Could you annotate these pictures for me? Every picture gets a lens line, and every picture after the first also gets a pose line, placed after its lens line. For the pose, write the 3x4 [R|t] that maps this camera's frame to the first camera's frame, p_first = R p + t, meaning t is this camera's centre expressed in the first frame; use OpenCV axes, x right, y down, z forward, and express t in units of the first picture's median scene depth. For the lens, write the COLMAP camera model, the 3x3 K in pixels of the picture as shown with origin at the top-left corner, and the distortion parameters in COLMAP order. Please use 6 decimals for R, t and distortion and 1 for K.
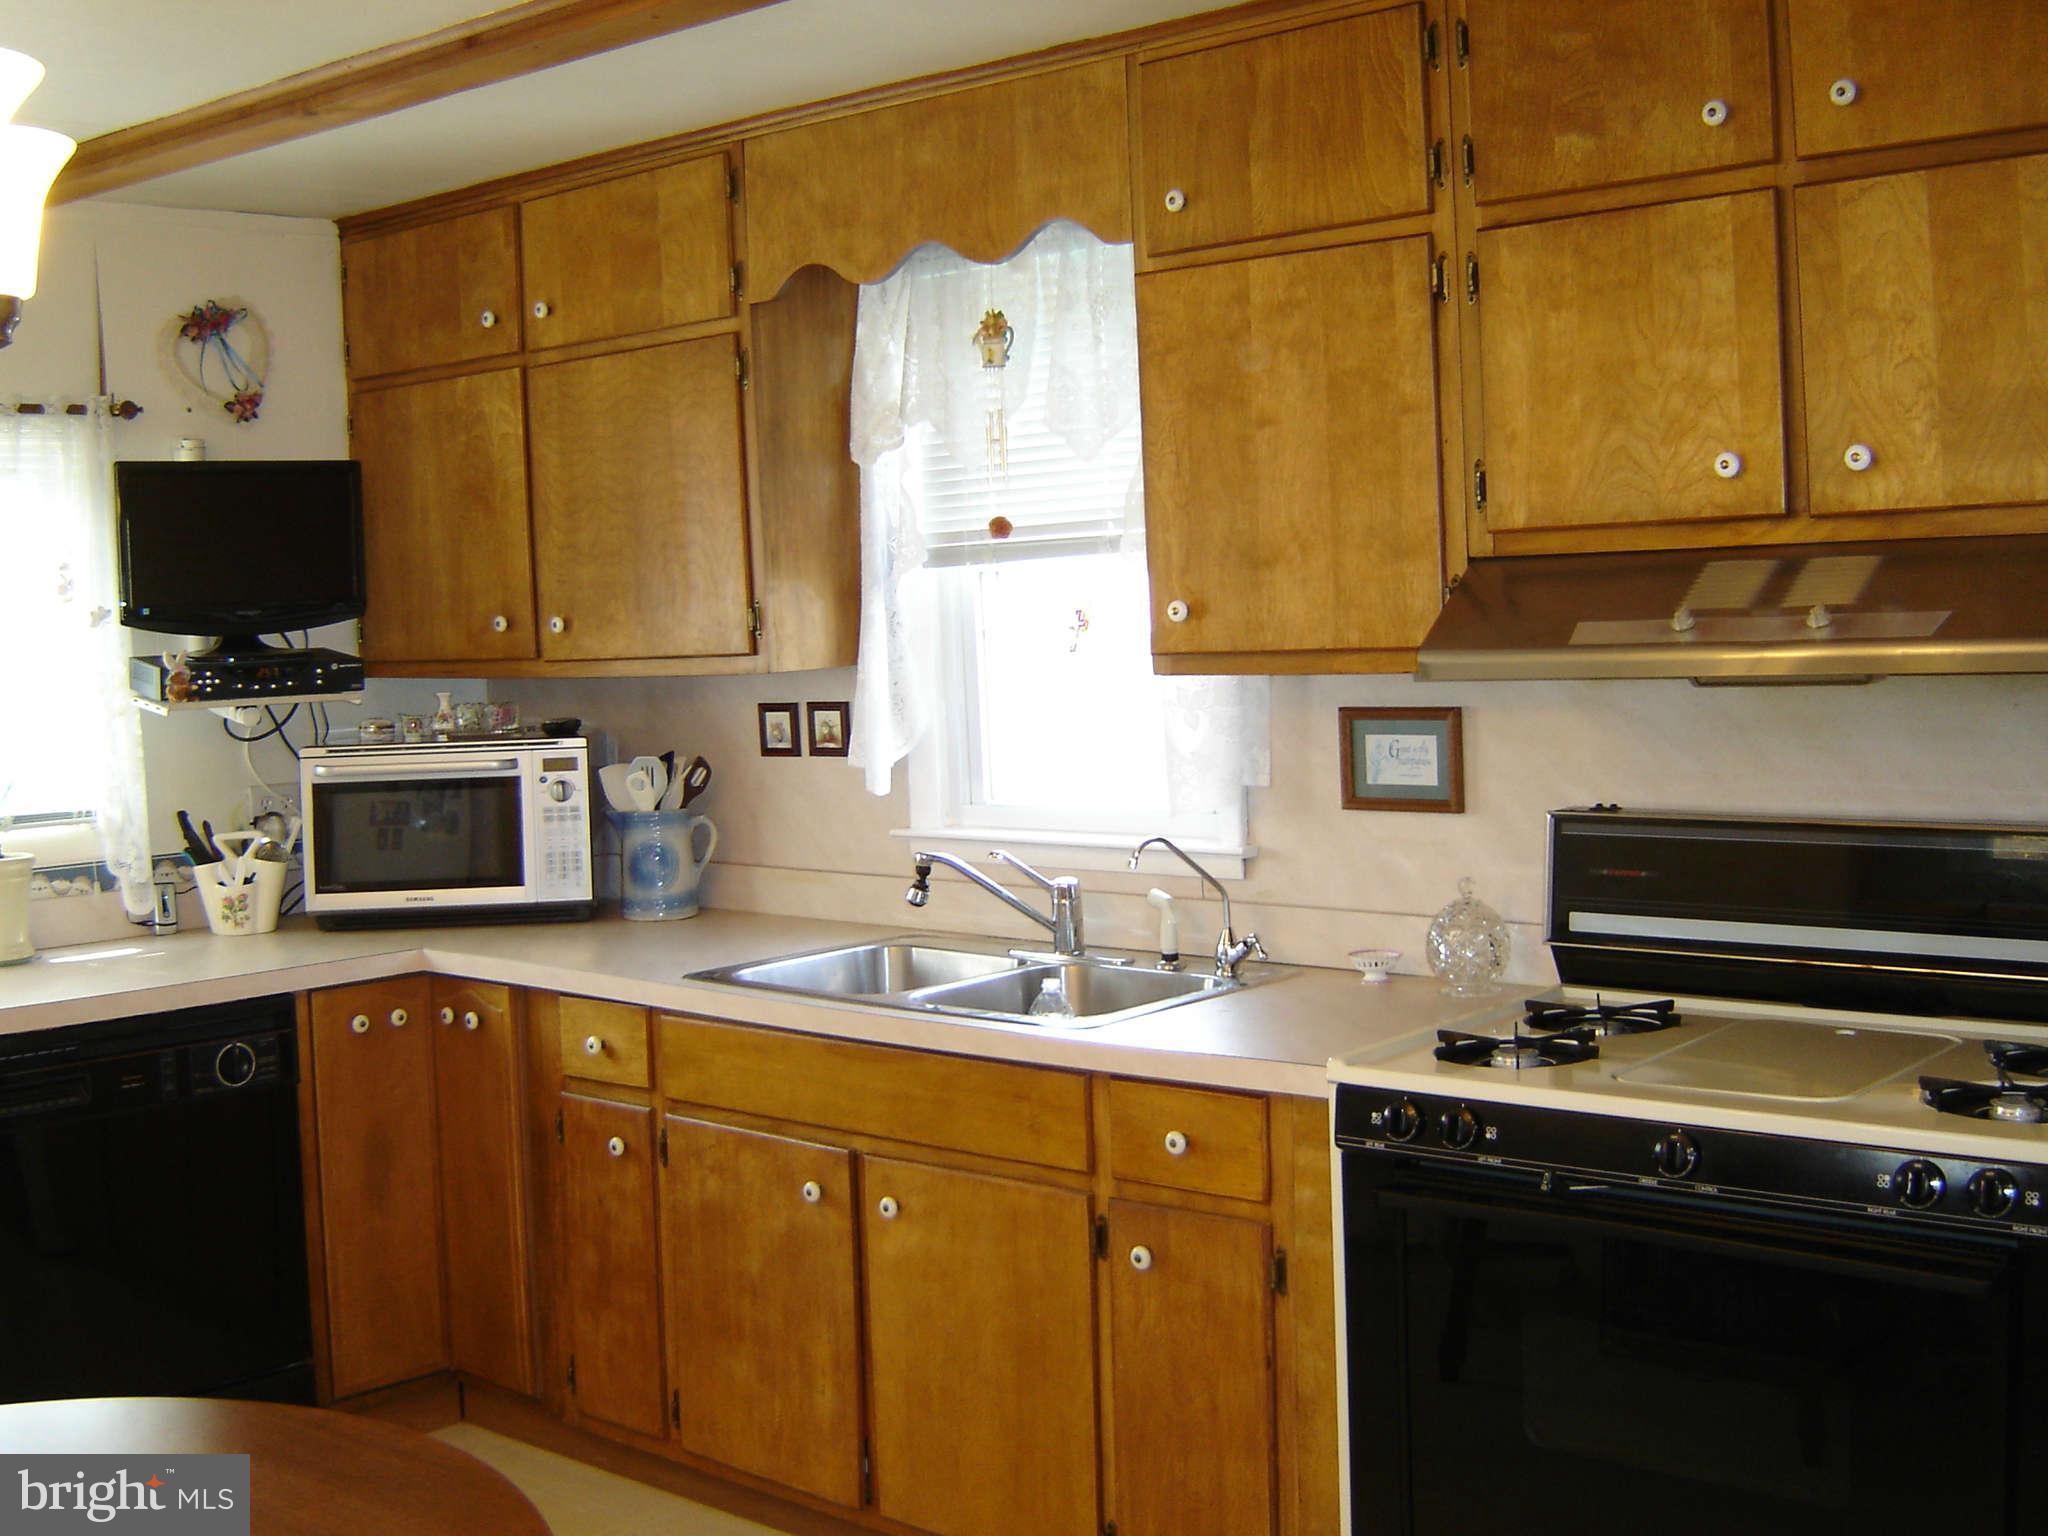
lens RADIAL K [[2331.8, 0, 1024.9], [0, 2331.8, 726.3], [0, 0, 1]] dist [-0.117571, -0.033129]
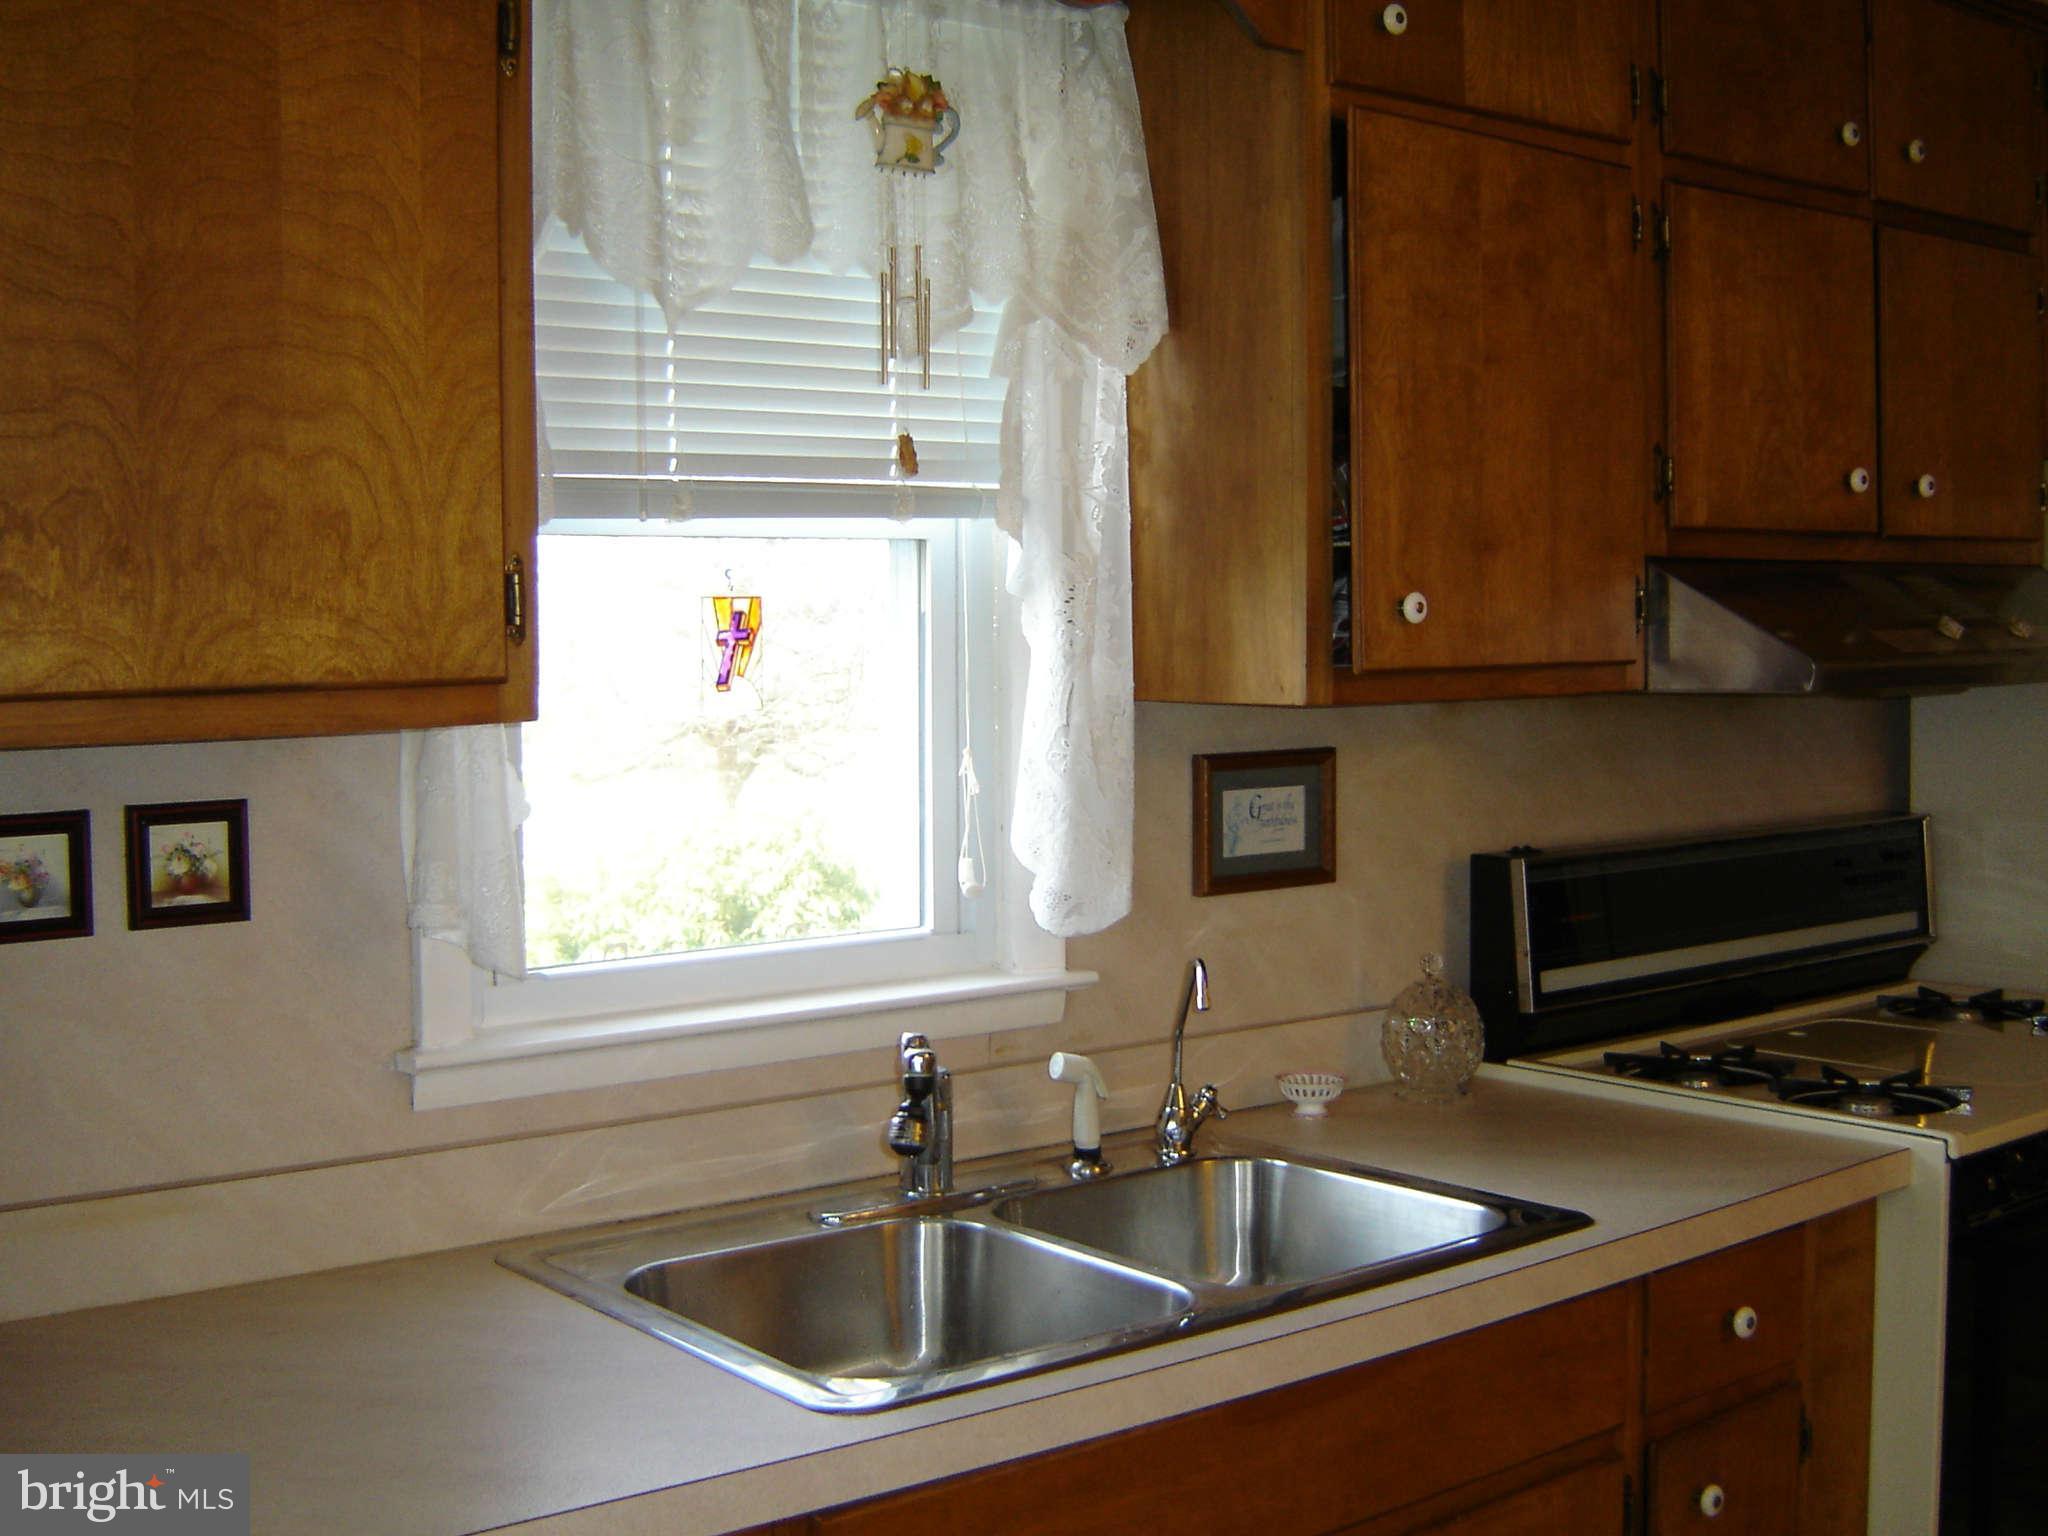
lens RADIAL K [[2331.8, 0, 1024.9], [0, 2331.8, 726.3], [0, 0, 1]] dist [-0.117571, -0.033129]
pose [[0.178393, -0.003062, 0.983955, -0.485825], [0.058239, 0.998275, -0.007452, -0.012349], [-0.982234, 0.058634, 0.178263, 0.763919]]
